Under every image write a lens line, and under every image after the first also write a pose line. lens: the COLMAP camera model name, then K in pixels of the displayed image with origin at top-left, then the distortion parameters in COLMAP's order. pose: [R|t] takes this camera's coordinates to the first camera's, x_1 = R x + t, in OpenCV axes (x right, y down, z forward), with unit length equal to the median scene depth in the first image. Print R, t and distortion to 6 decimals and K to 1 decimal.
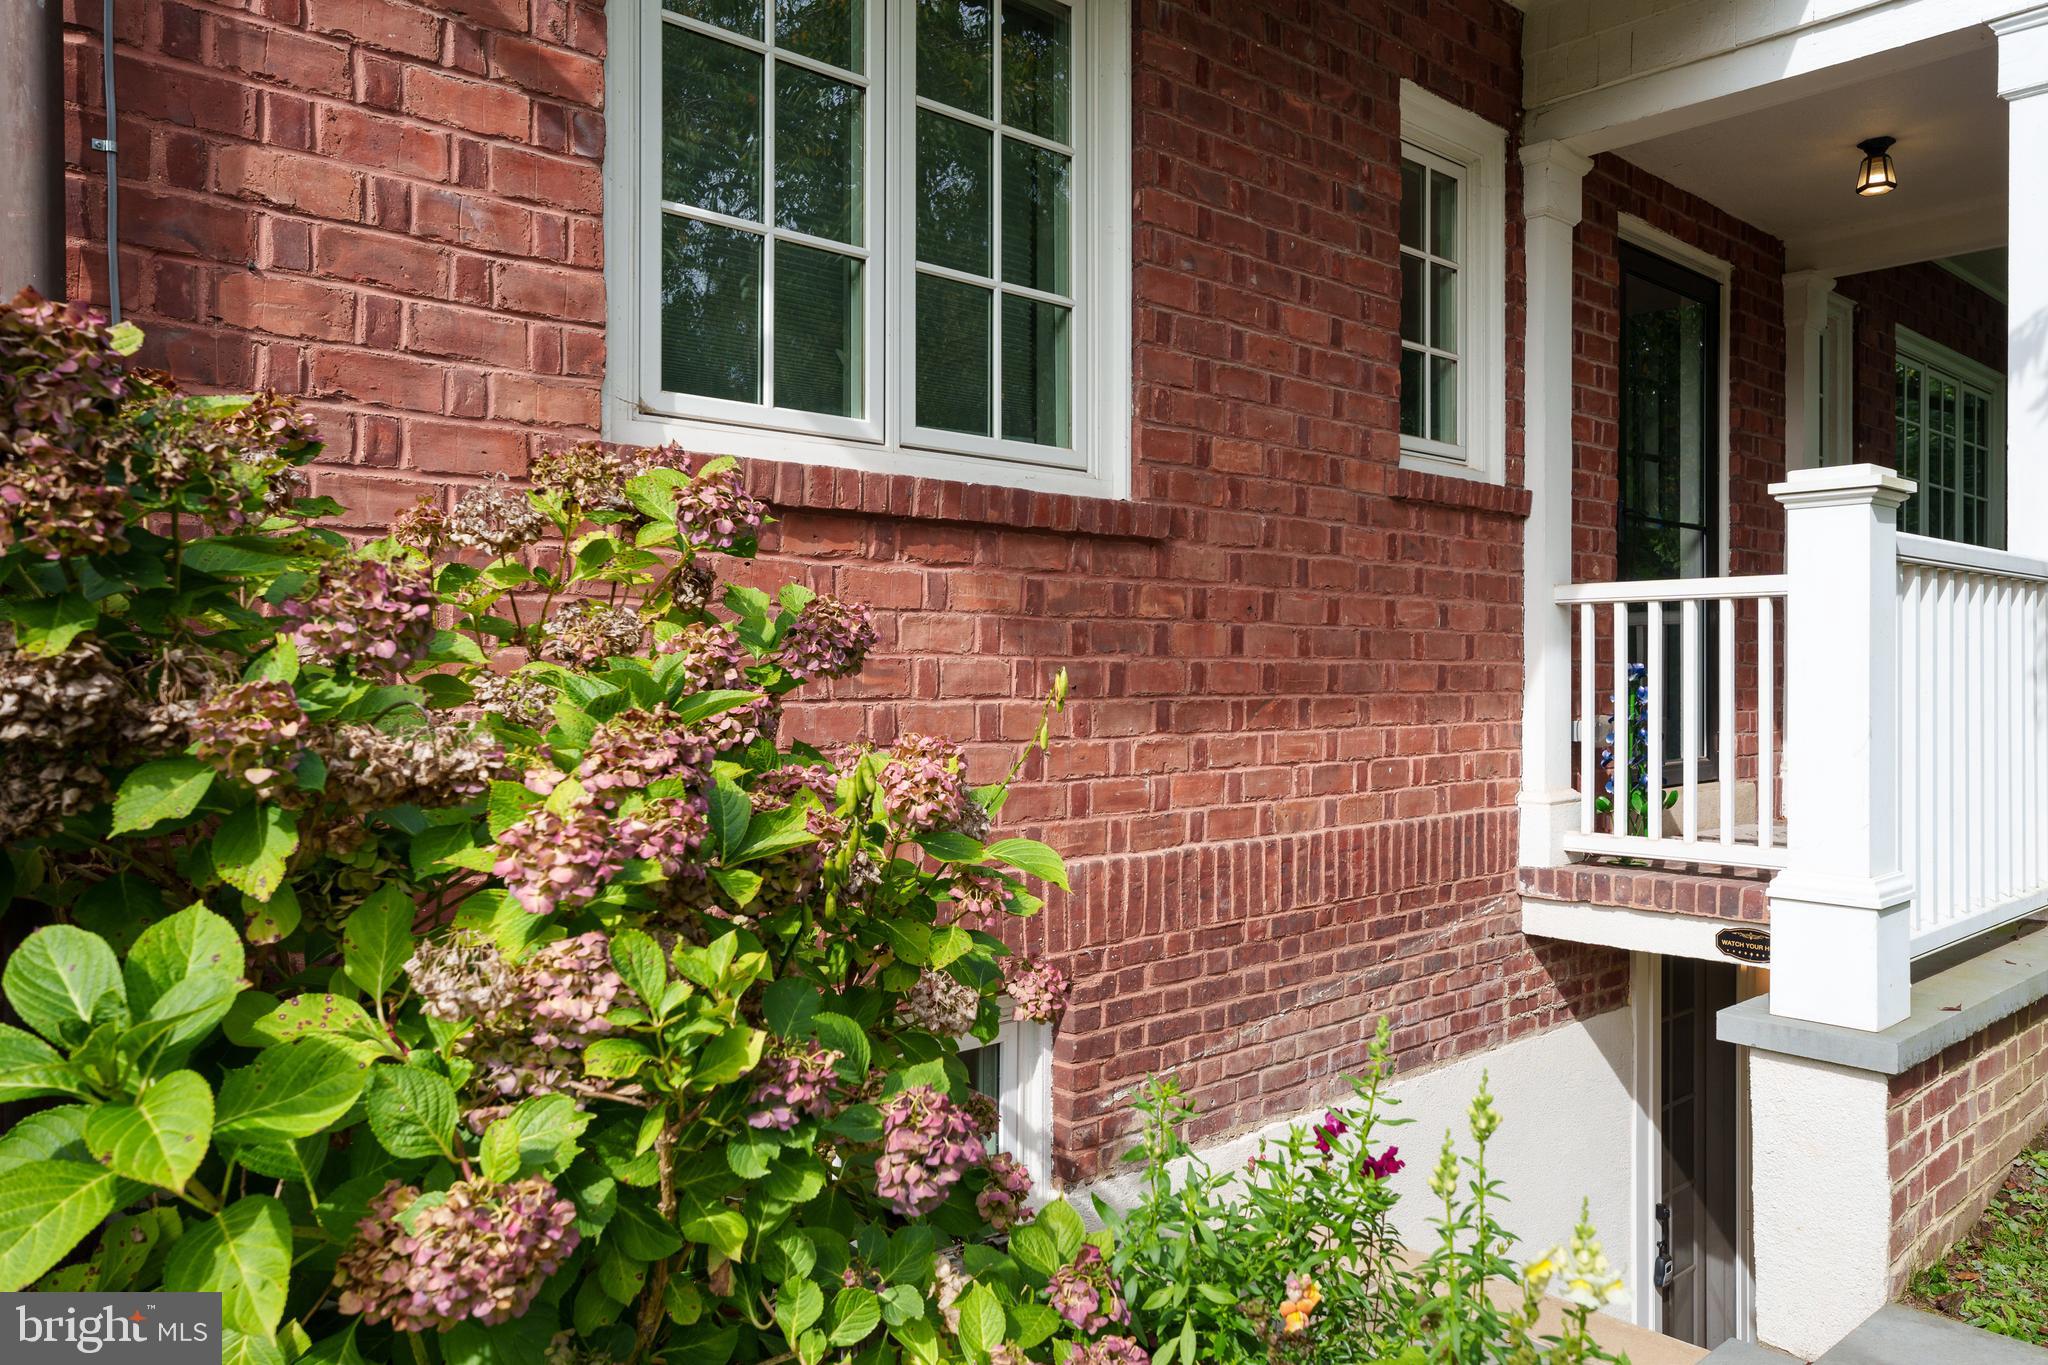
lens RADIAL K [[1456.2, 0, 1030.1], [0, 1456.2, 665.6], [0, 0, 1]] dist [-0.017317, 0.025962]
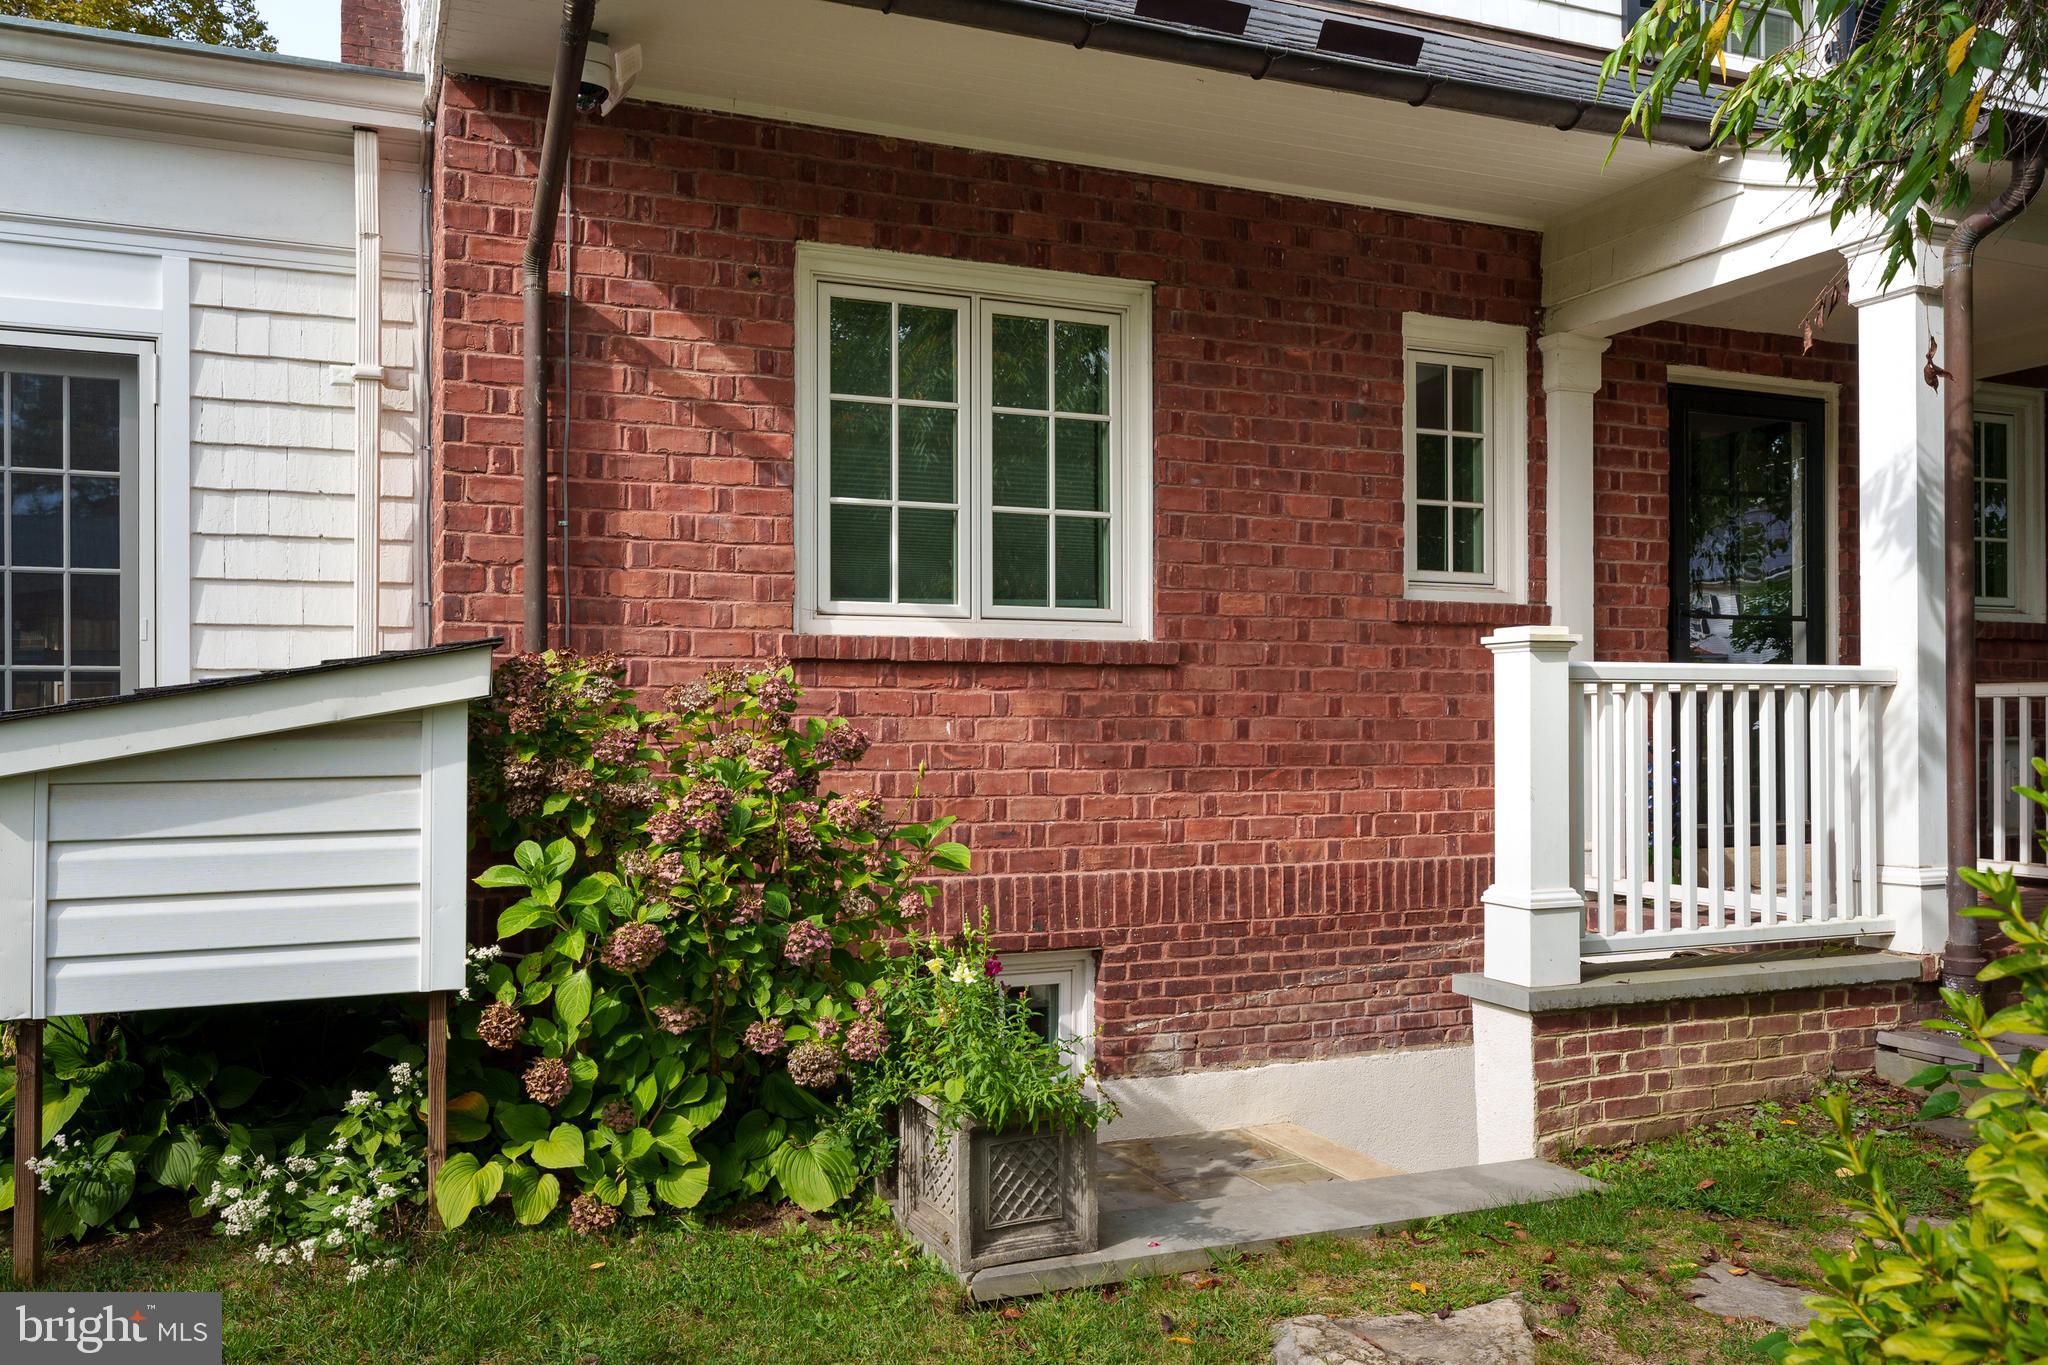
lens RADIAL K [[1634.8, 0, 1017.6], [0, 1634.8, 702.0], [0, 0, 1]] dist [-0.015649, -0.003655]
pose [[0.941801, -0.003220, -0.336154, 0.580450], [0.001104, 0.999978, -0.006487, -0.041349], [0.336168, 0.005738, 0.941785, -0.758358]]
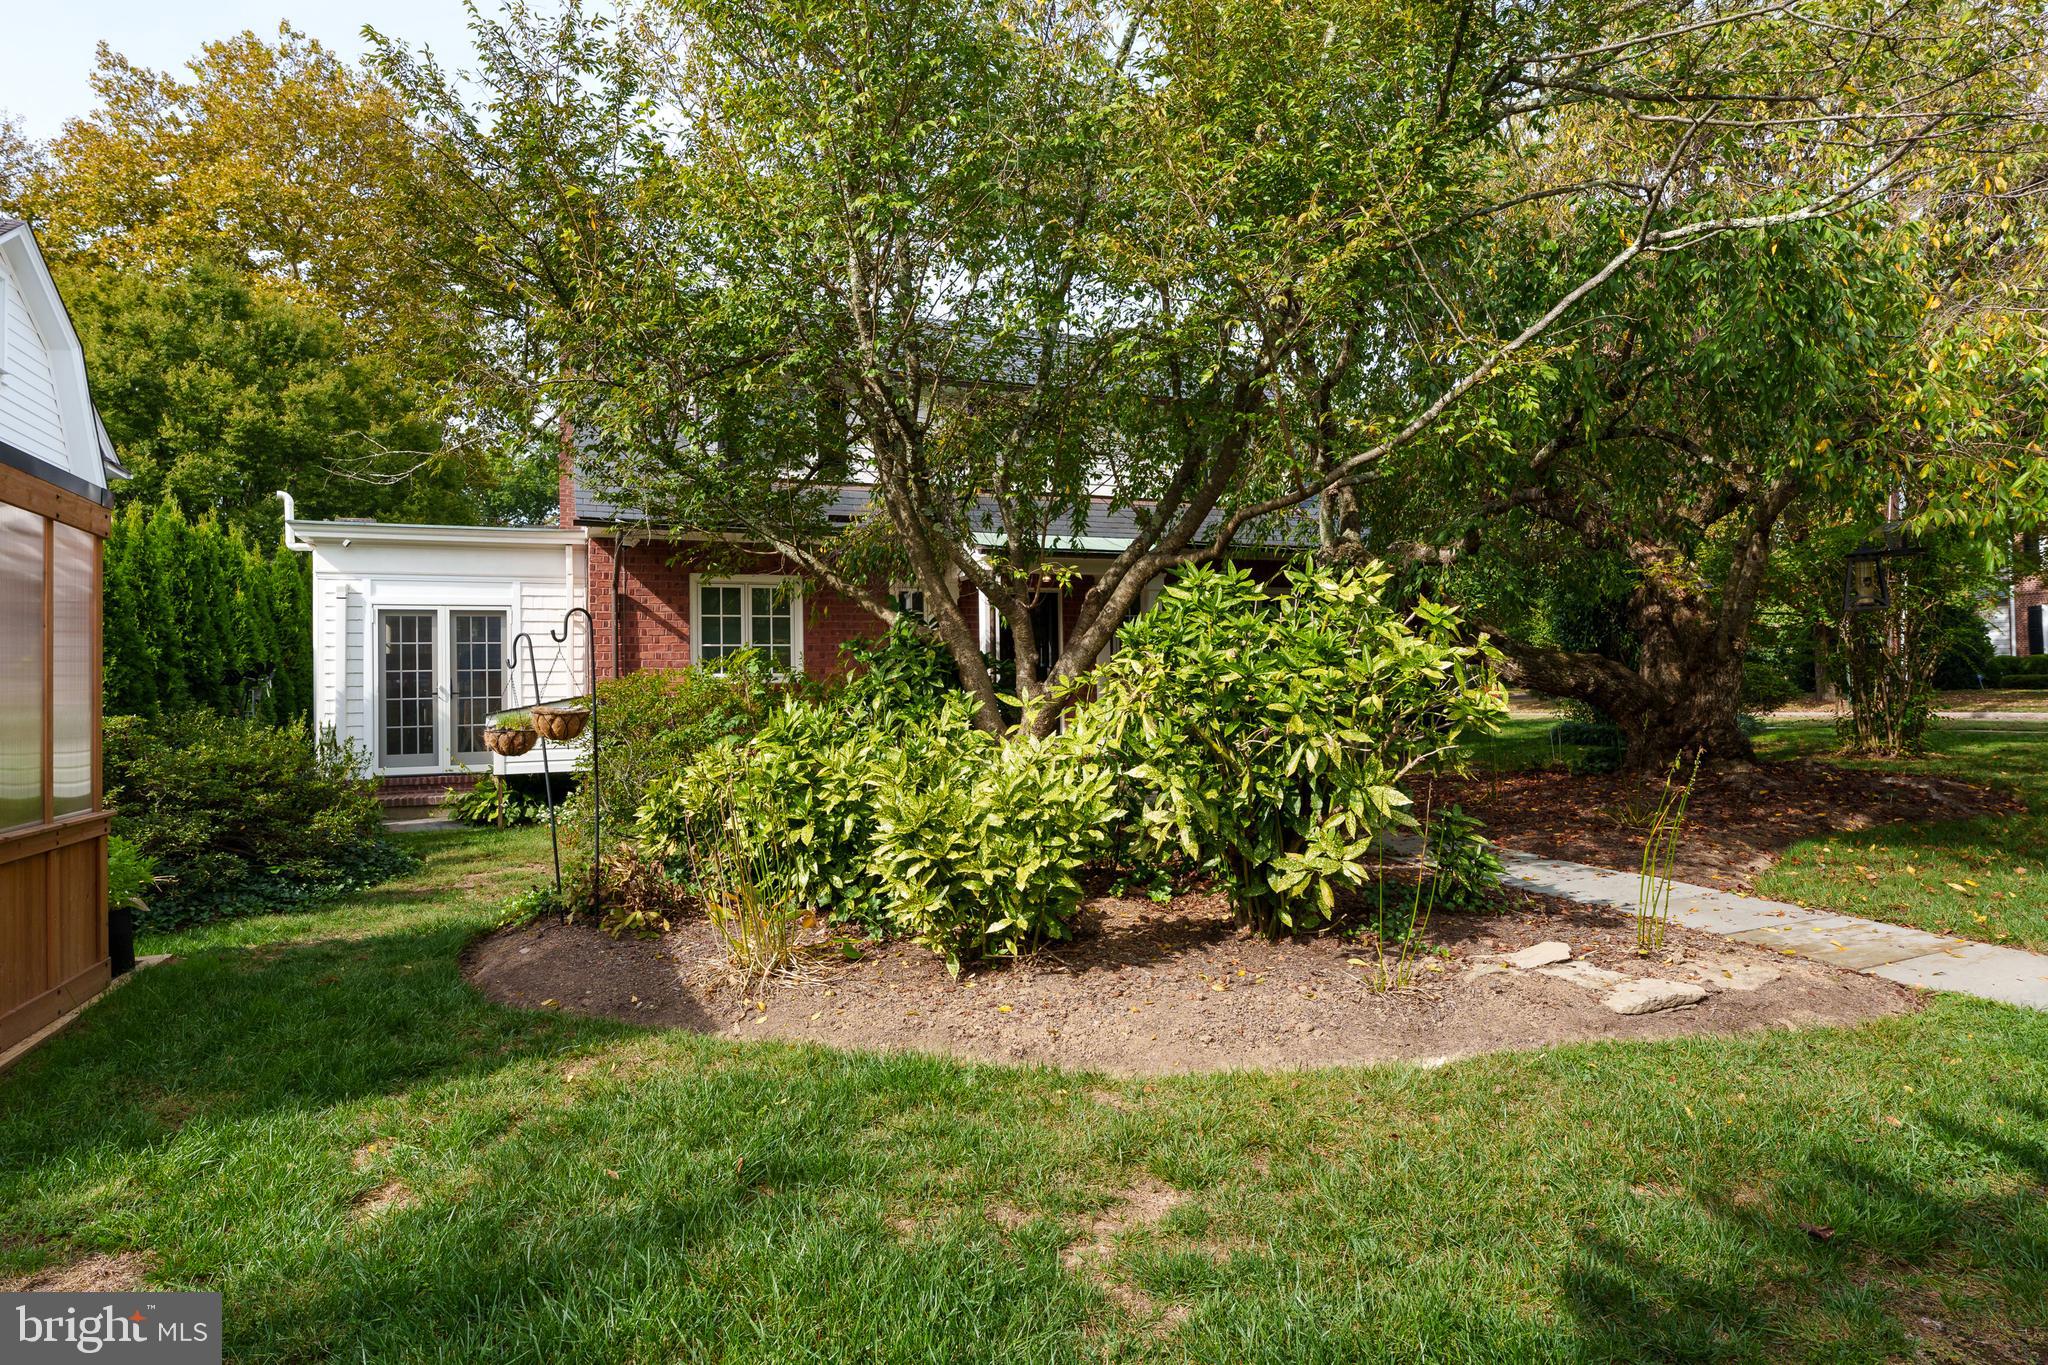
lens RADIAL K [[1128.5, 0, 1015.4], [0, 1128.5, 674.3], [0, 0, 1]] dist [0.000106, -0.001392]
pose [[0.939708, -0.009356, -0.341849, 2.430331], [0.008554, 0.999956, -0.003853, -0.136591], [0.341870, 0.000697, 0.939747, -2.842795]]
